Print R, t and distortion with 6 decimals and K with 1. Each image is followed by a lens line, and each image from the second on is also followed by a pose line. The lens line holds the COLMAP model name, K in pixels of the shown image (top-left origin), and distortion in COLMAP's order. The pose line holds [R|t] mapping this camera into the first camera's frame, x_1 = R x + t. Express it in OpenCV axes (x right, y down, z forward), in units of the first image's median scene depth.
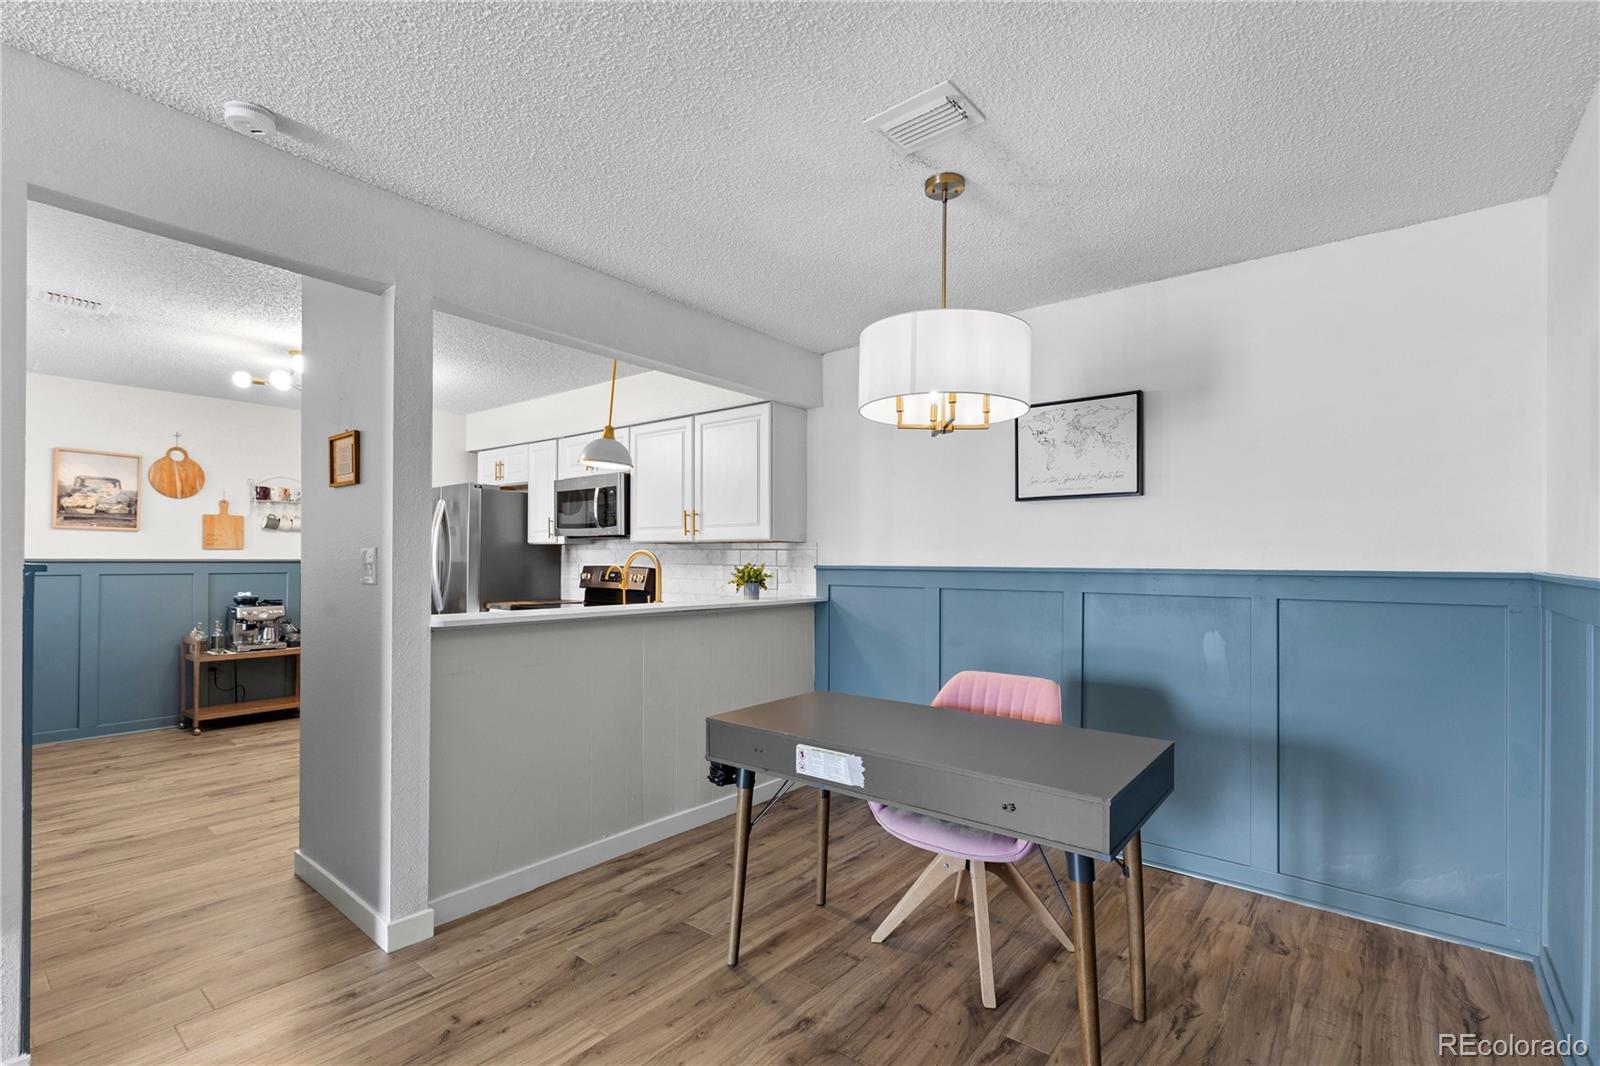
lens RADIAL K [[722.3, 0, 803.5], [0, 722.3, 555.4], [0, 0, 1]] dist [0.000946, 0.000273]
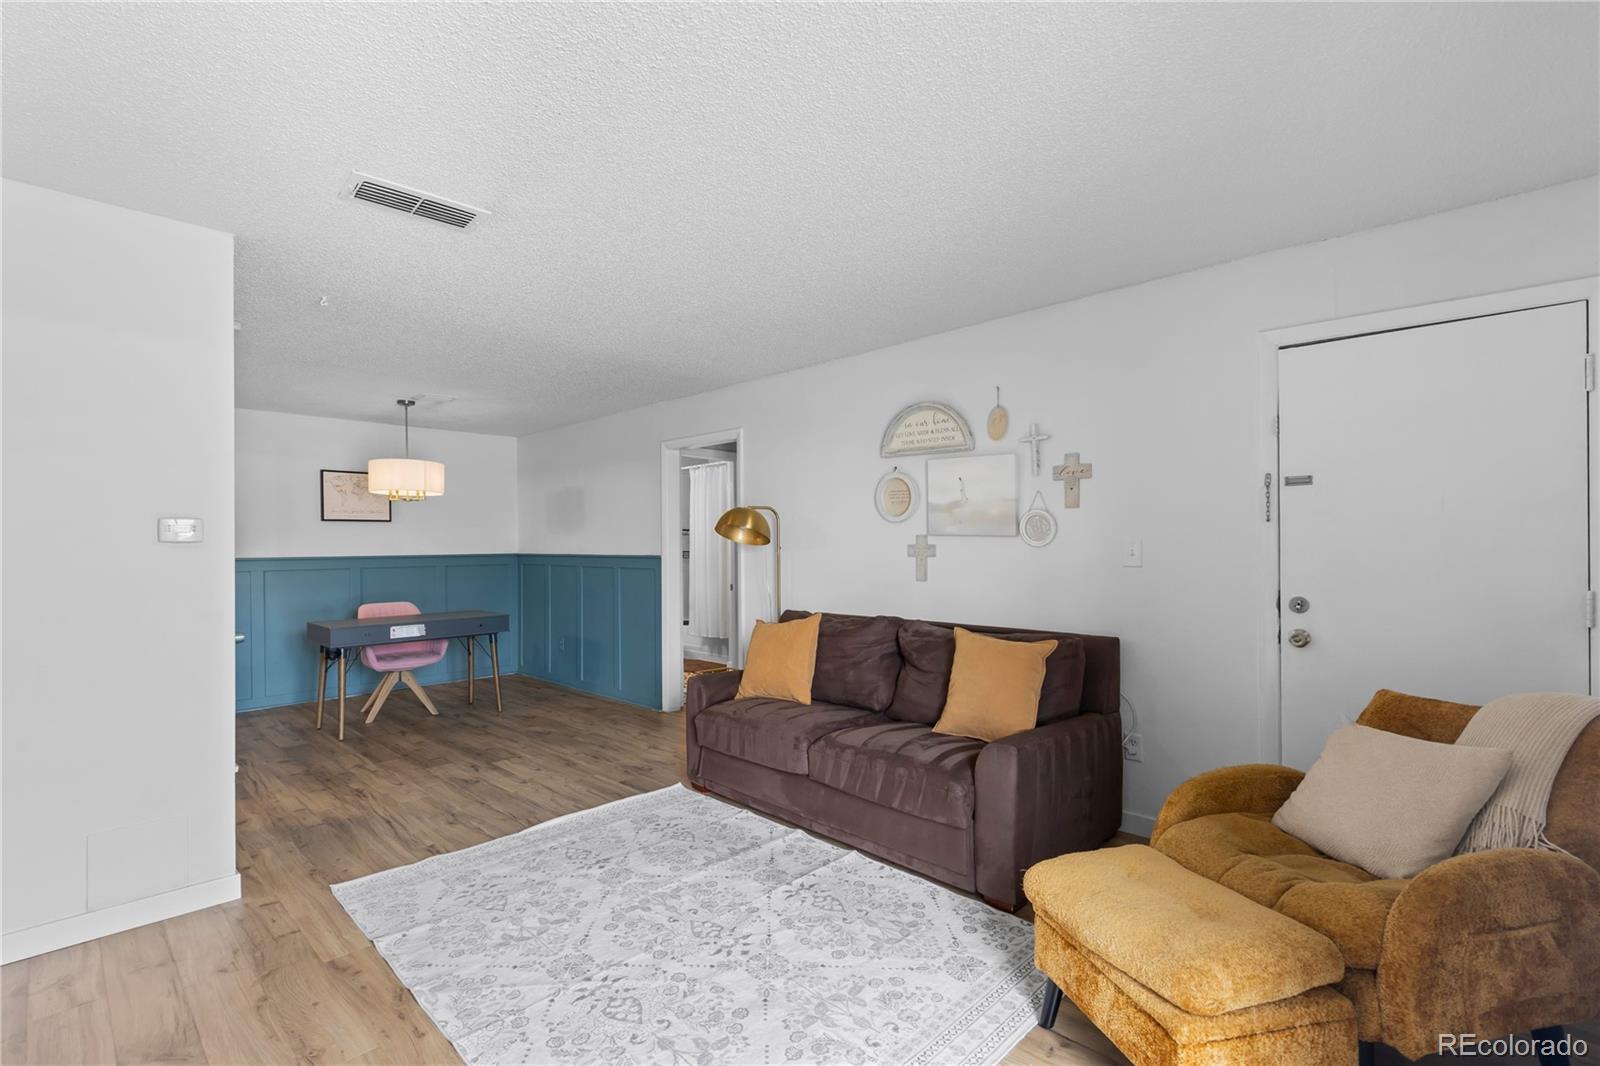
lens RADIAL K [[723.5, 0, 801.1], [0, 723.5, 552.2], [0, 0, 1]] dist [0.003150, -0.000287]
pose [[0.086666, -0.013370, 0.996148, -0.909328], [0.006012, 0.999899, 0.012897, -0.007125], [-0.996219, 0.004871, 0.086737, -0.238519]]
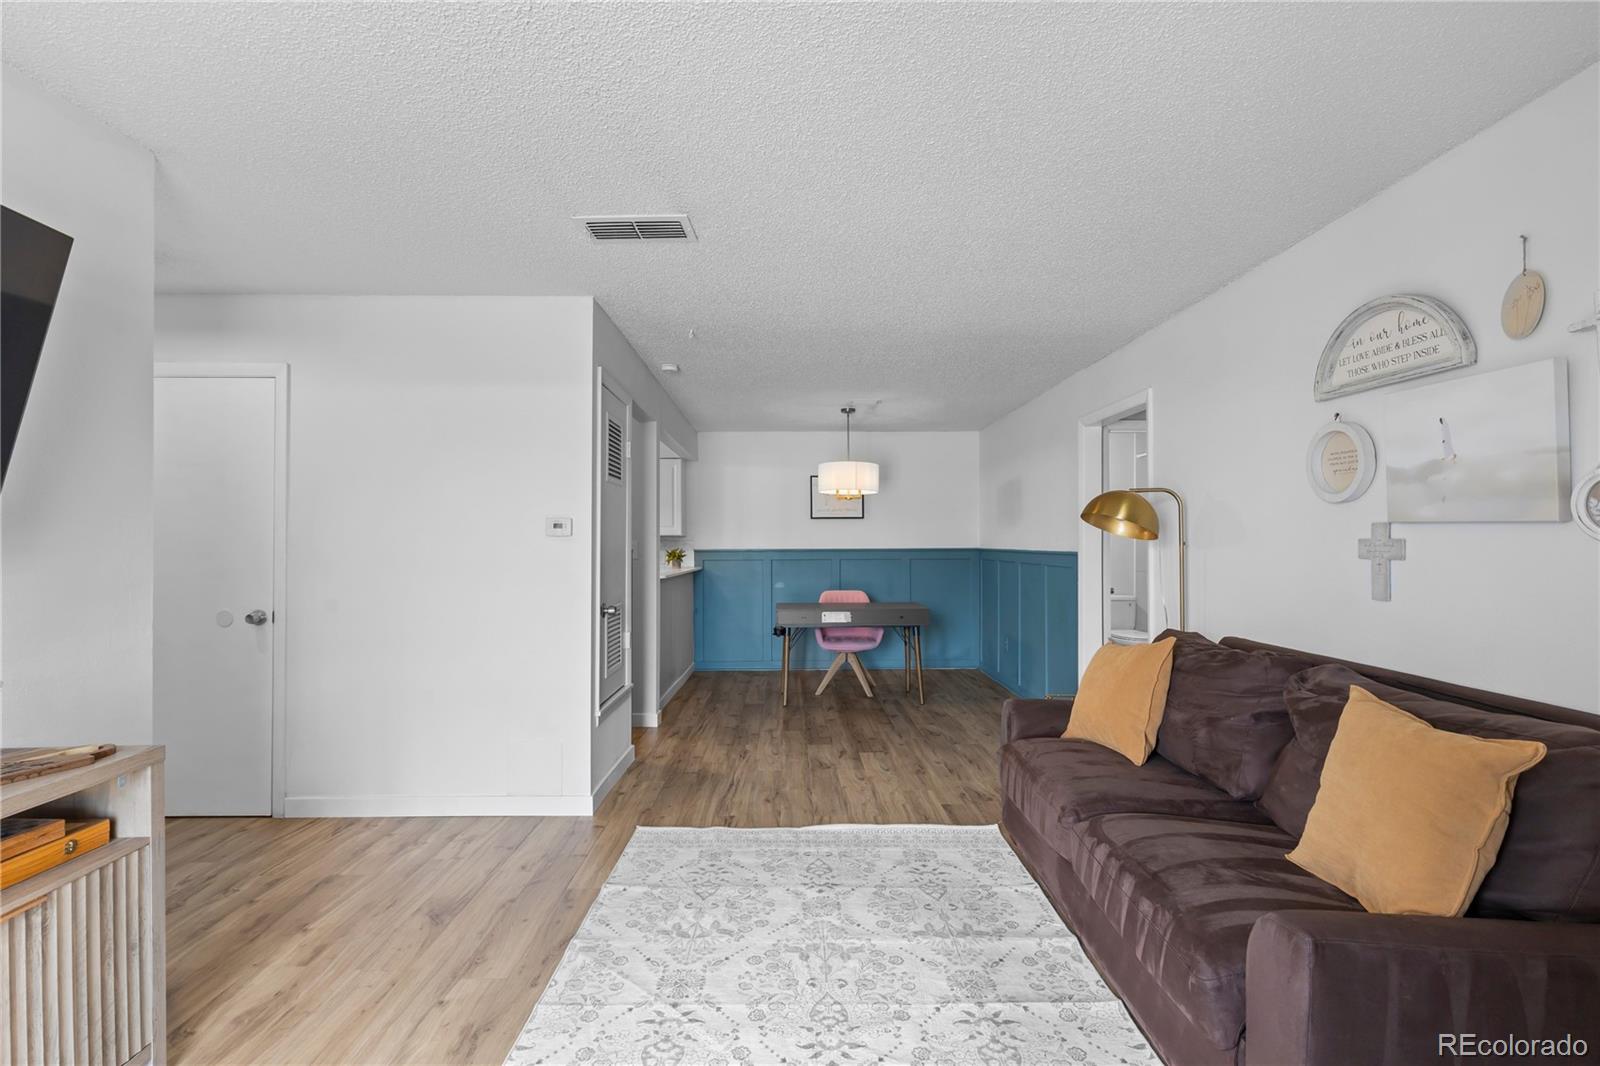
lens RADIAL K [[717.8, 0, 799.0], [0, 717.8, 543.7], [0, 0, 1]] dist [0.000817, -0.000145]
pose [[0.769855, -0.005670, 0.638194, -0.707815], [0.004311, 0.999984, 0.003684, -0.004899], [-0.638205, -0.000085, 0.769867, -0.410904]]
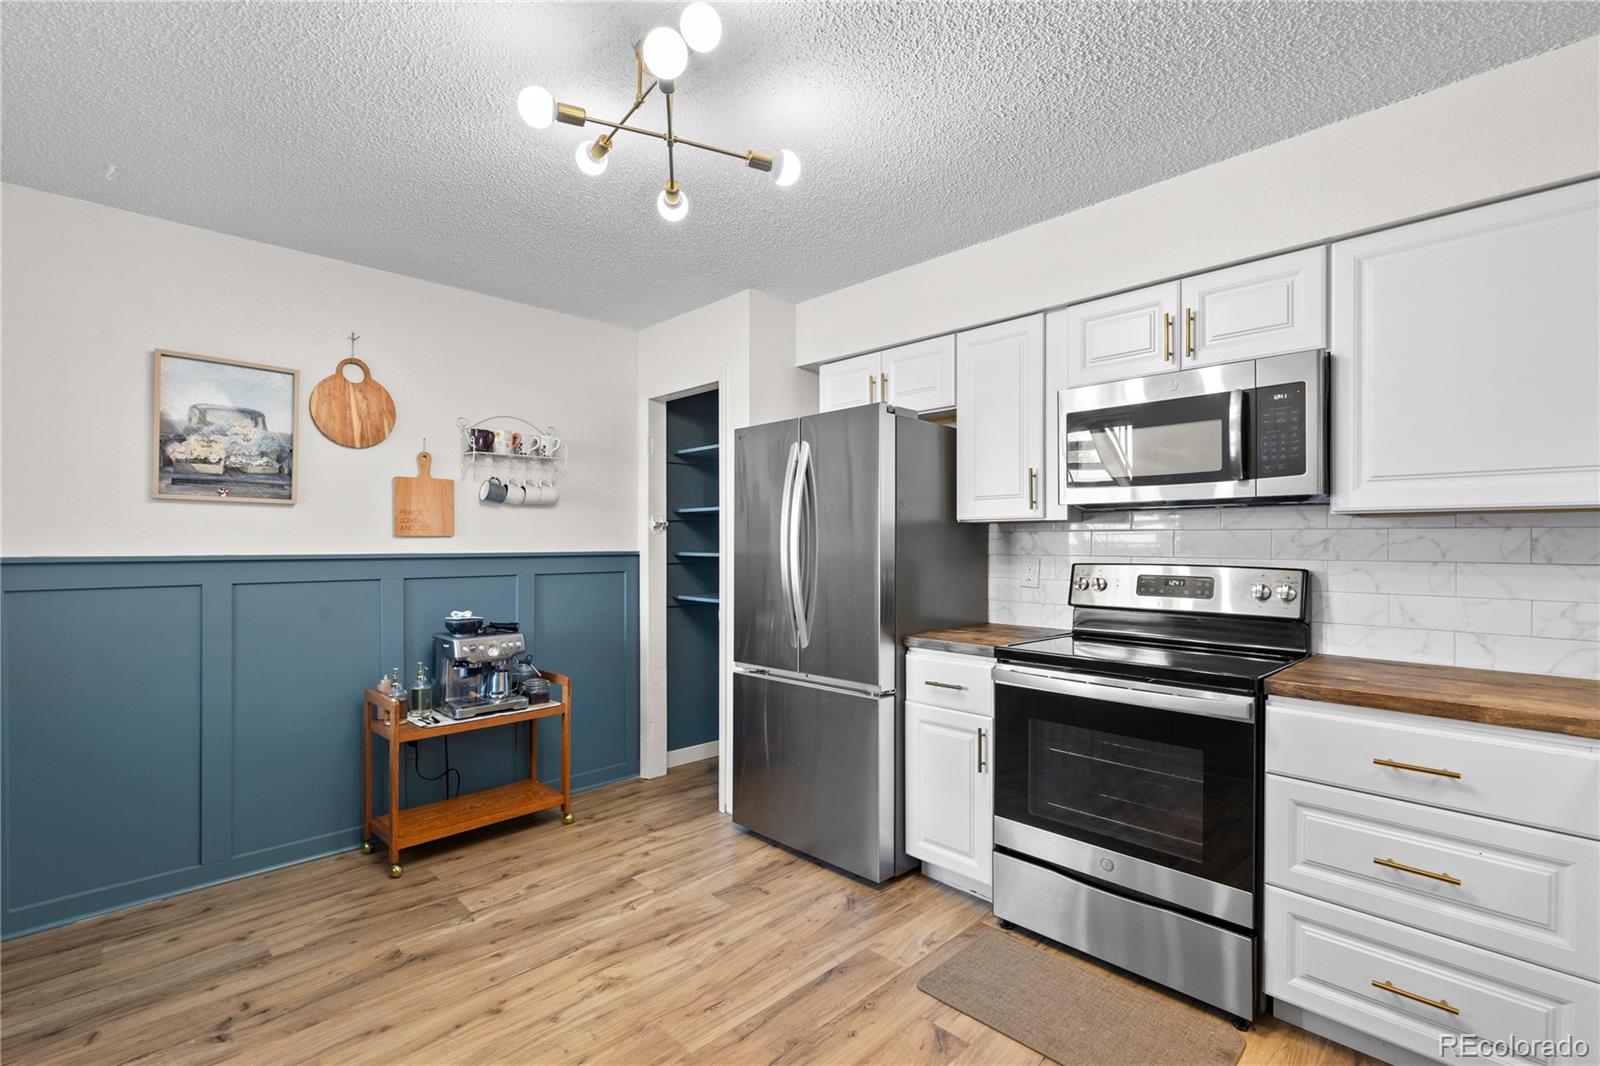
lens RADIAL K [[723.7, 0, 797.9], [0, 723.7, 545.7], [0, 0, 1]] dist [-0.000926, -0.000097]
pose [[0.992782, -0.006602, -0.119751, -0.454249], [0.007362, 0.999956, 0.005898, -0.002709], [0.119706, -0.006737, 0.992786, 0.477878]]
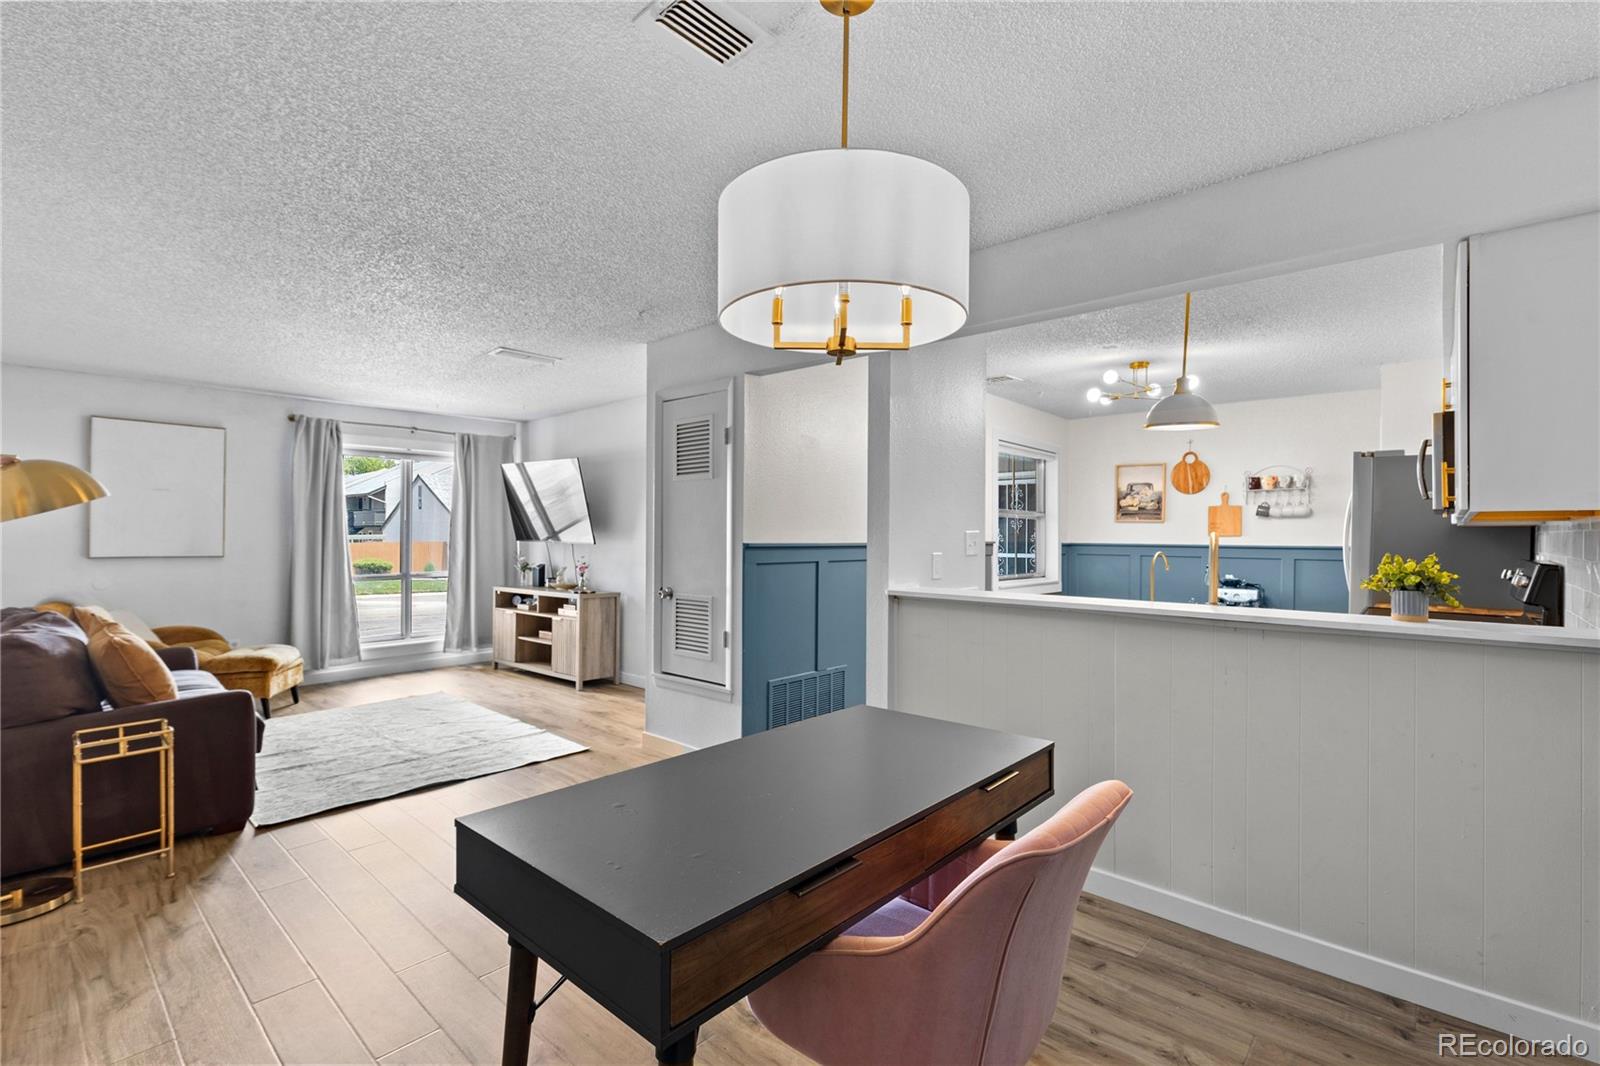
lens RADIAL K [[716.0, 0, 800.0], [0, 716.0, 533.0], [0, 0, 1]] dist [0.000328, -0.000119]
pose [[-0.055653, -0.010263, -0.998397, 0.365986], [-0.003436, 0.999943, -0.010088, 0.000177], [0.998444, 0.002869, -0.055686, 0.420347]]
